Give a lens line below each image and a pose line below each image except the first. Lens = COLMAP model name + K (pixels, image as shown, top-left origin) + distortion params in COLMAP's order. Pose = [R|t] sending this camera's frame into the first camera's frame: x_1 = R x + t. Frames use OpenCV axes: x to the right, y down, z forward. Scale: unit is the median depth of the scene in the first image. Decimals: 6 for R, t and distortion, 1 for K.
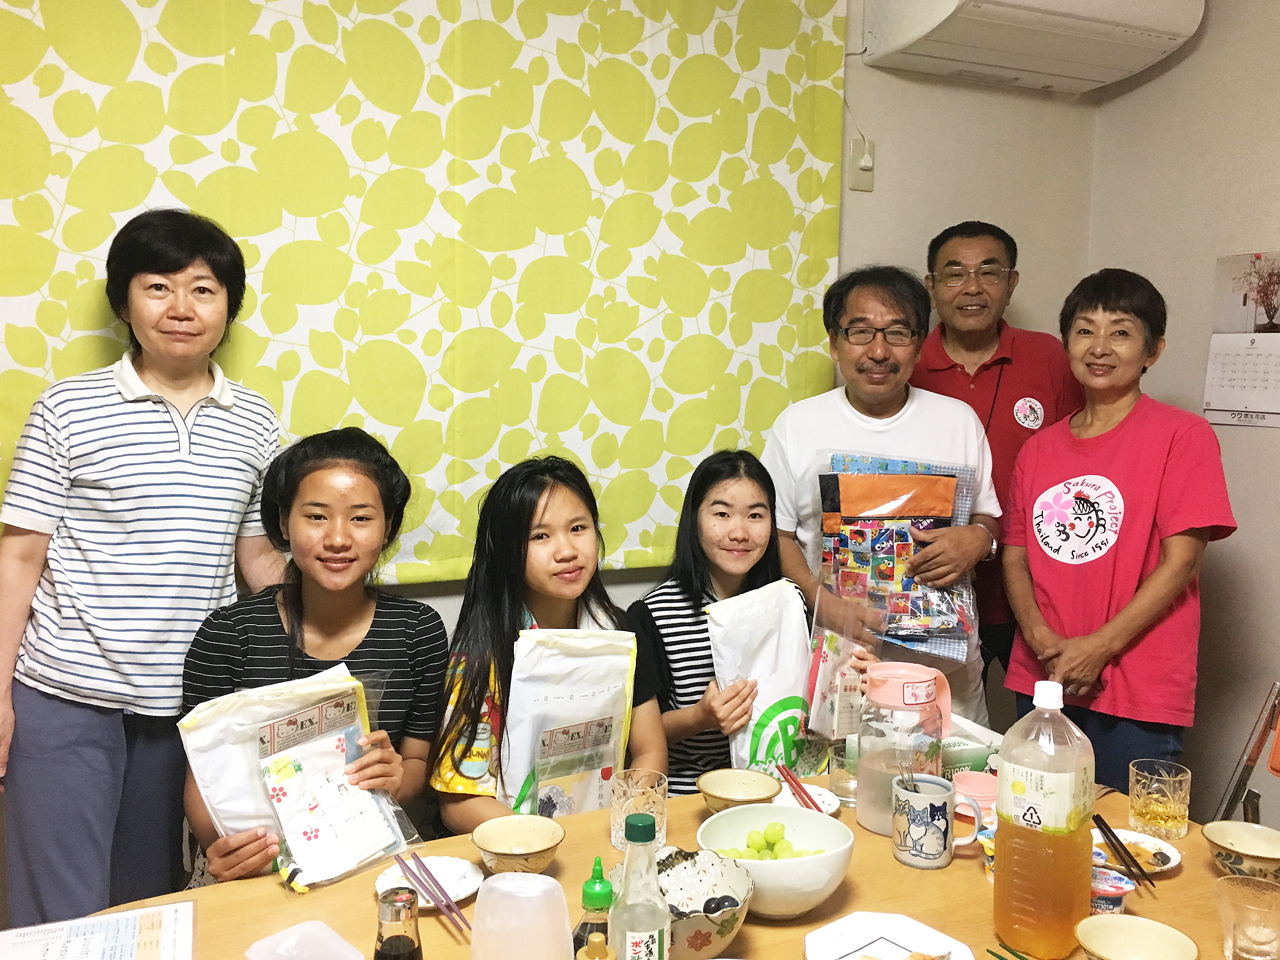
lens RADIAL K [[1275.8, 0, 640.8], [0, 1275.8, 486.4], [0, 0, 1]] dist [-0.057842, 0.000000]
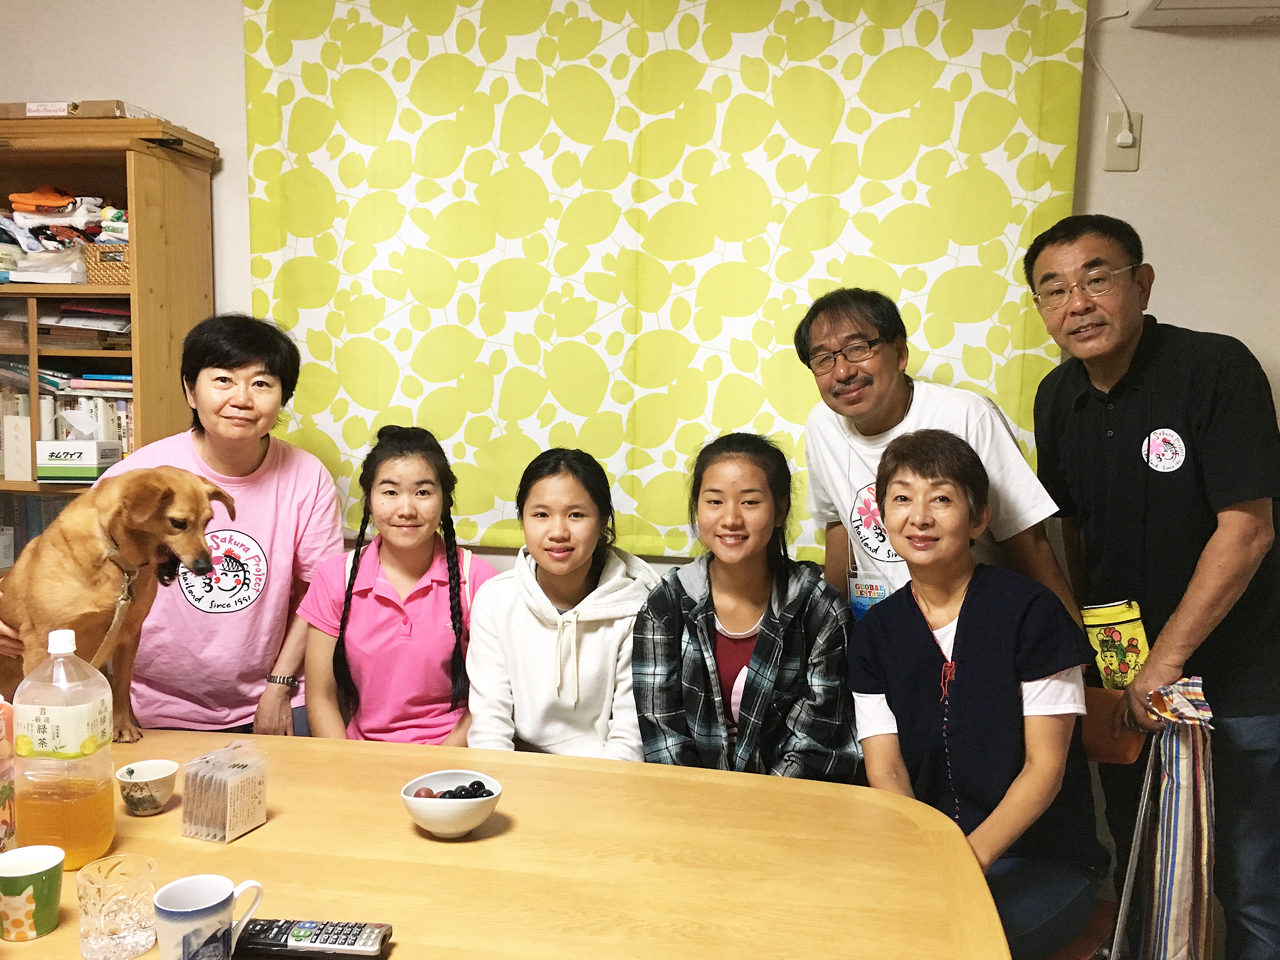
lens RADIAL K [[1086.2, 0, 640.6], [0, 1086.2, 474.9], [0, 0, 1]] dist [-0.027544, 0.007184]
pose [[0.792546, 0.068501, -0.605953, 0.459585], [-0.072238, 0.997220, 0.018249, -0.015893], [0.605519, 0.029310, 0.795291, 0.253367]]
